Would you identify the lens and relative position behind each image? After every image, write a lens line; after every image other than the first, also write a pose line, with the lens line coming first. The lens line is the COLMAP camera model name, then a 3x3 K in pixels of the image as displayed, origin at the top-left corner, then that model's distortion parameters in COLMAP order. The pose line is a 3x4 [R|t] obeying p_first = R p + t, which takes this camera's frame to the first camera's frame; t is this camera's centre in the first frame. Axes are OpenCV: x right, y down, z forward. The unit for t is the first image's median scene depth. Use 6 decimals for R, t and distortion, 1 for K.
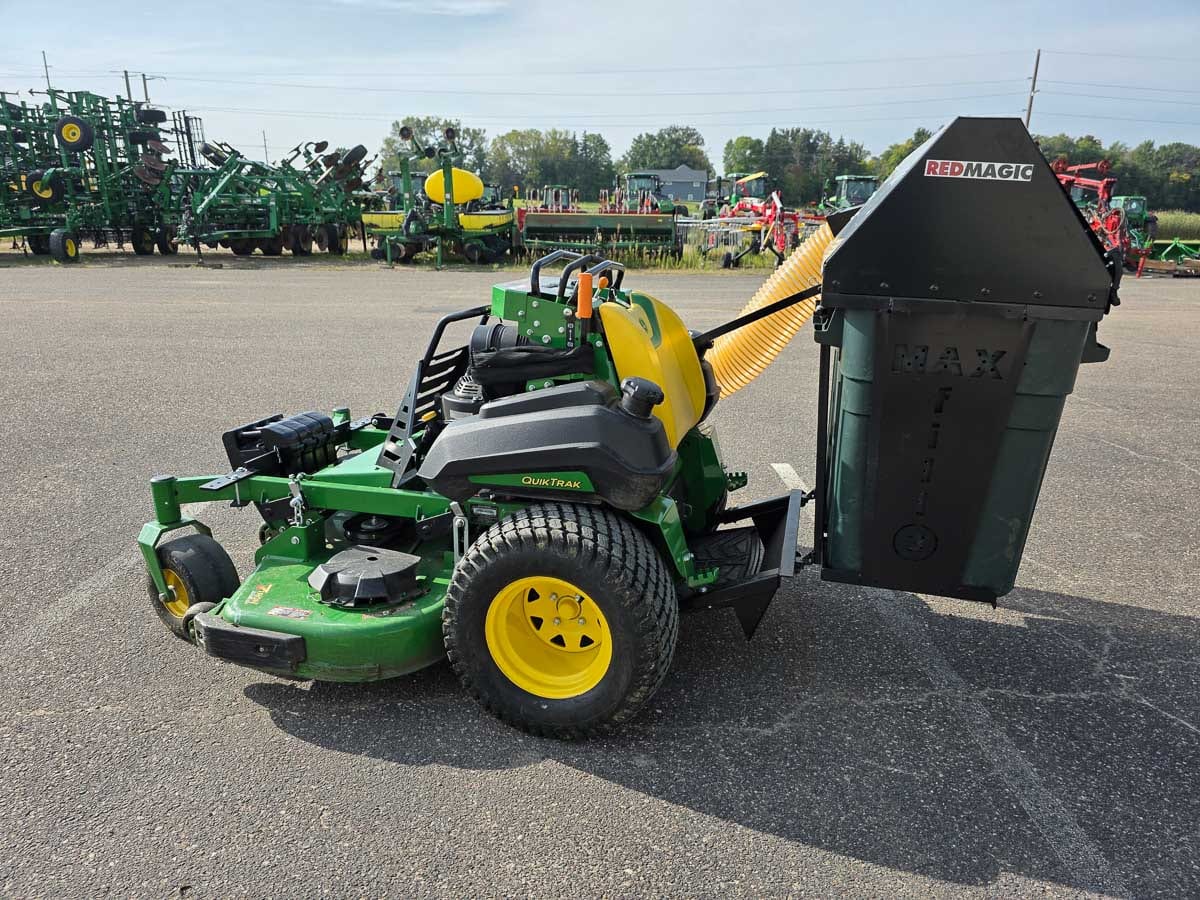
lens RADIAL K [[816.5, 0, 607.3], [0, 816.5, 452.5], [0, 0, 1]] dist [0.054754, -0.051069]
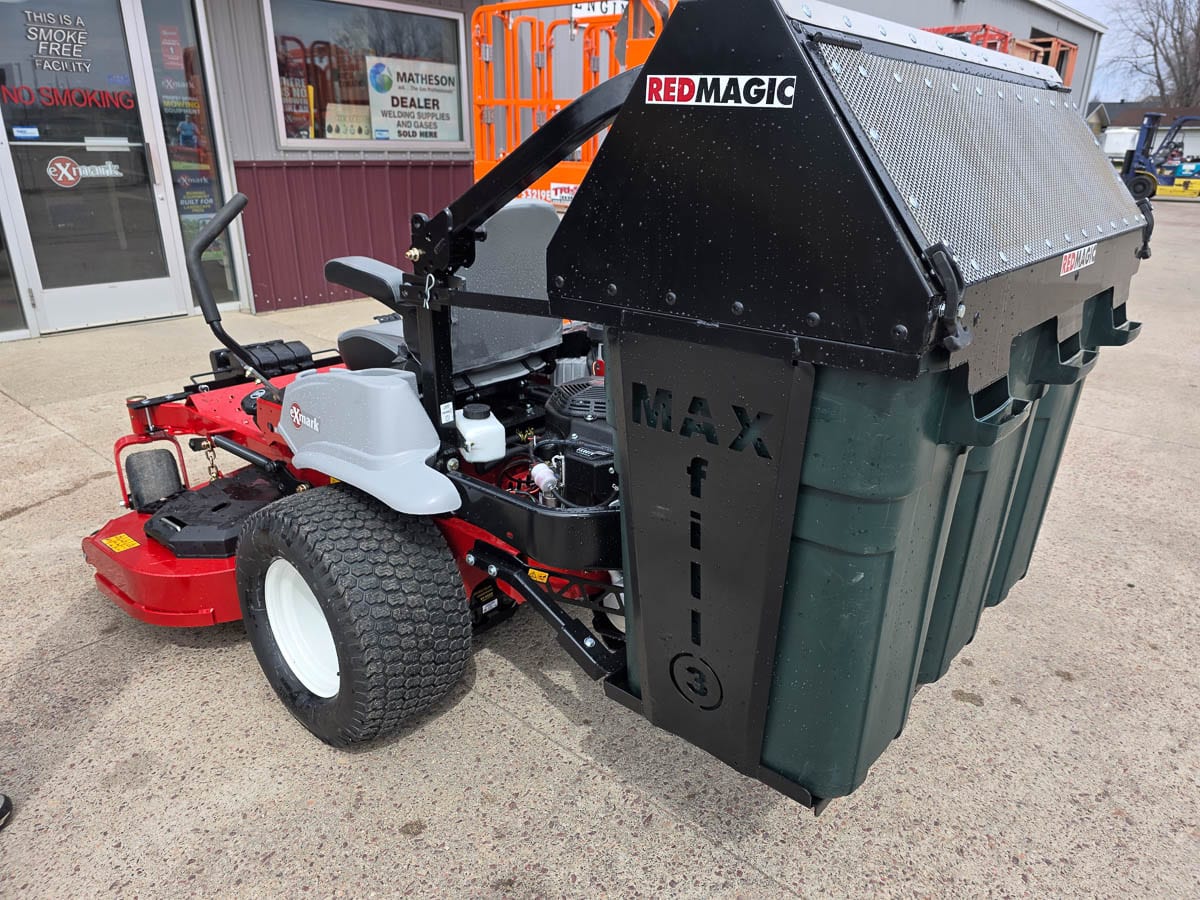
lens RADIAL K [[820.1, 0, 605.2], [0, 820.1, 454.4], [0, 0, 1]] dist [0.037184, -0.035521]
pose [[0.891838, 0.144317, -0.428717, 0.560086], [-0.113892, 0.988849, 0.095947, -0.121448], [0.437783, -0.036741, 0.898330, 0.387620]]
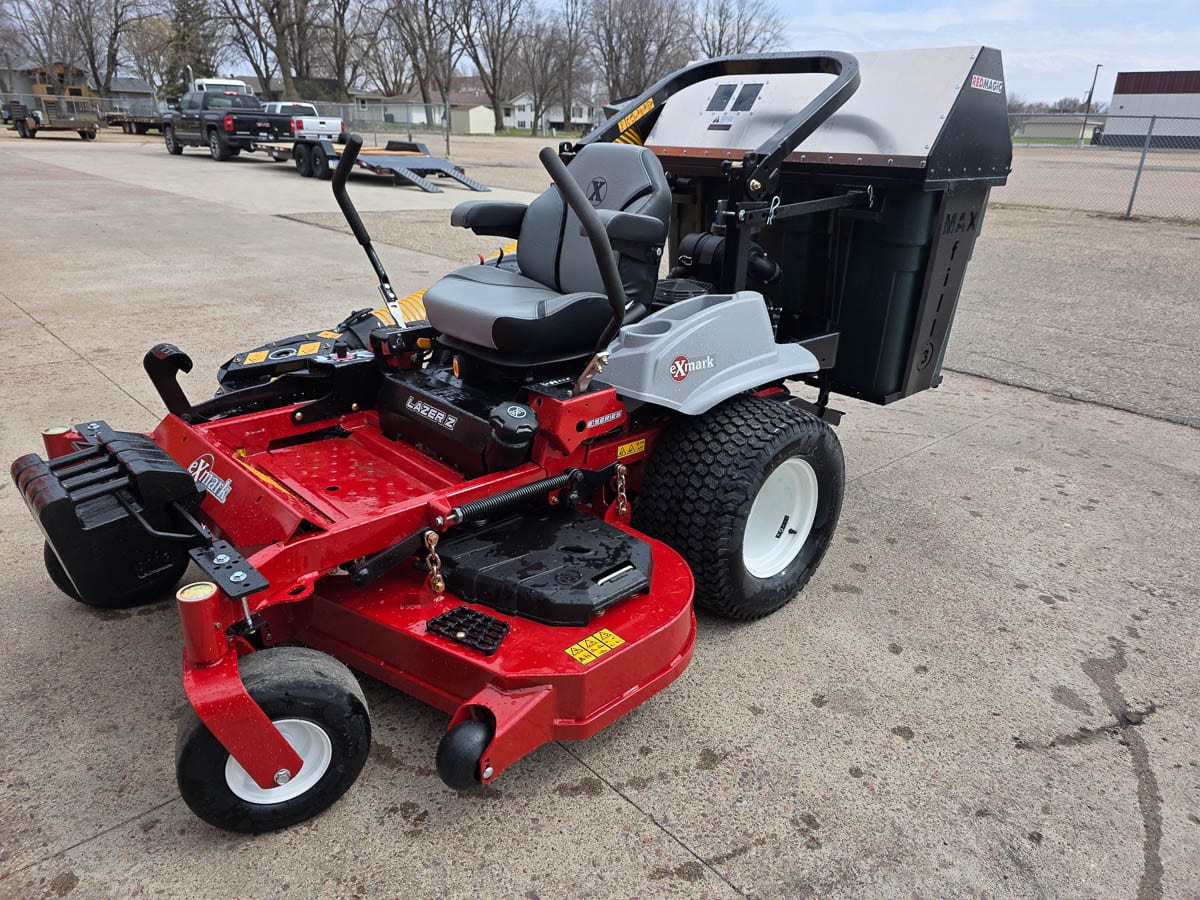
lens RADIAL K [[815.5, 0, 613.4], [0, 815.5, 440.9], [0, 0, 1]] dist [0.047486, -0.042297]
pose [[0.539594, -0.310077, 0.782745, -1.045578], [0.220956, 0.949276, 0.223728, -0.184821], [-0.812414, 0.052230, 0.580737, 0.617096]]
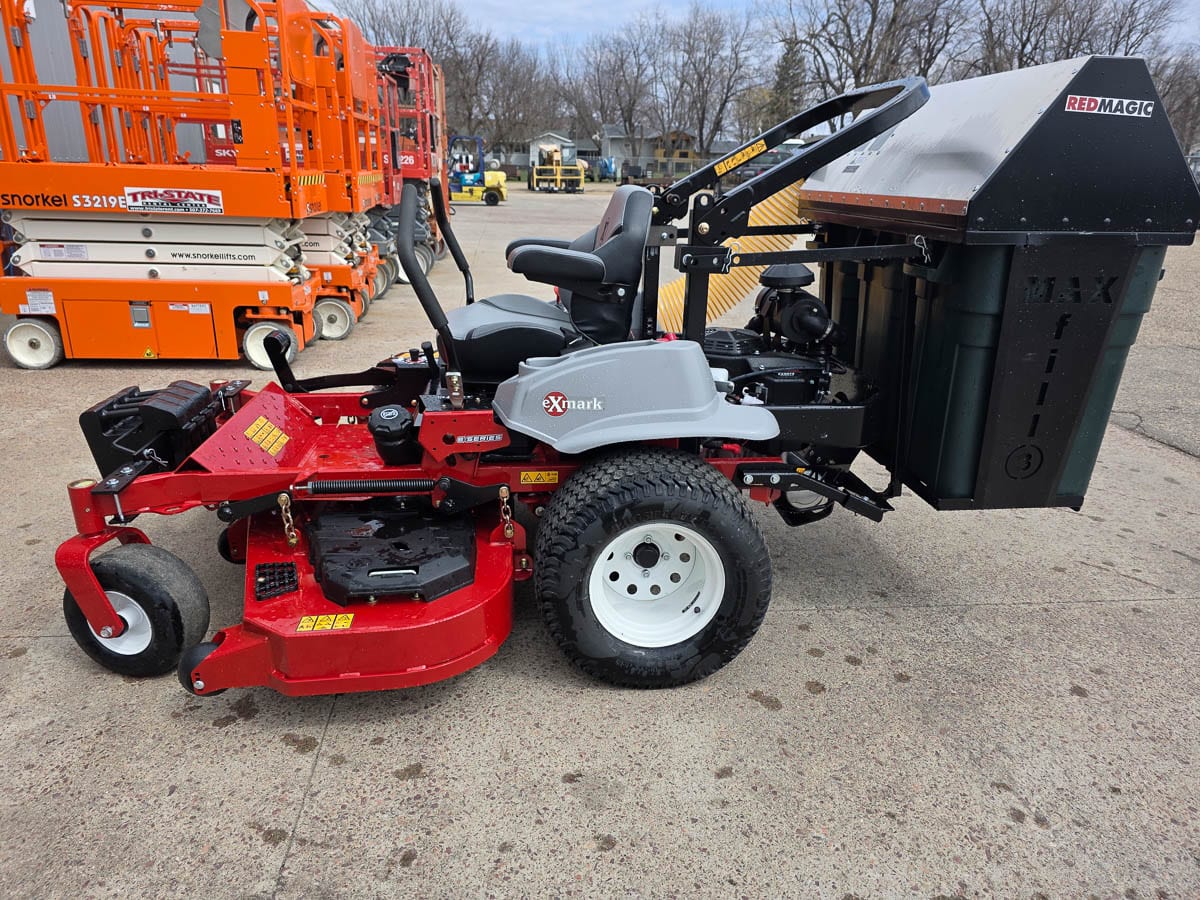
lens RADIAL K [[816.5, 0, 607.3], [0, 816.5, 452.5], [0, 0, 1]] dist [0.054754, -0.051069]
pose [[0.937564, -0.121955, 0.325732, -0.474590], [0.102434, 0.991795, 0.076492, -0.040617], [-0.332388, -0.038350, 0.942363, 0.165691]]
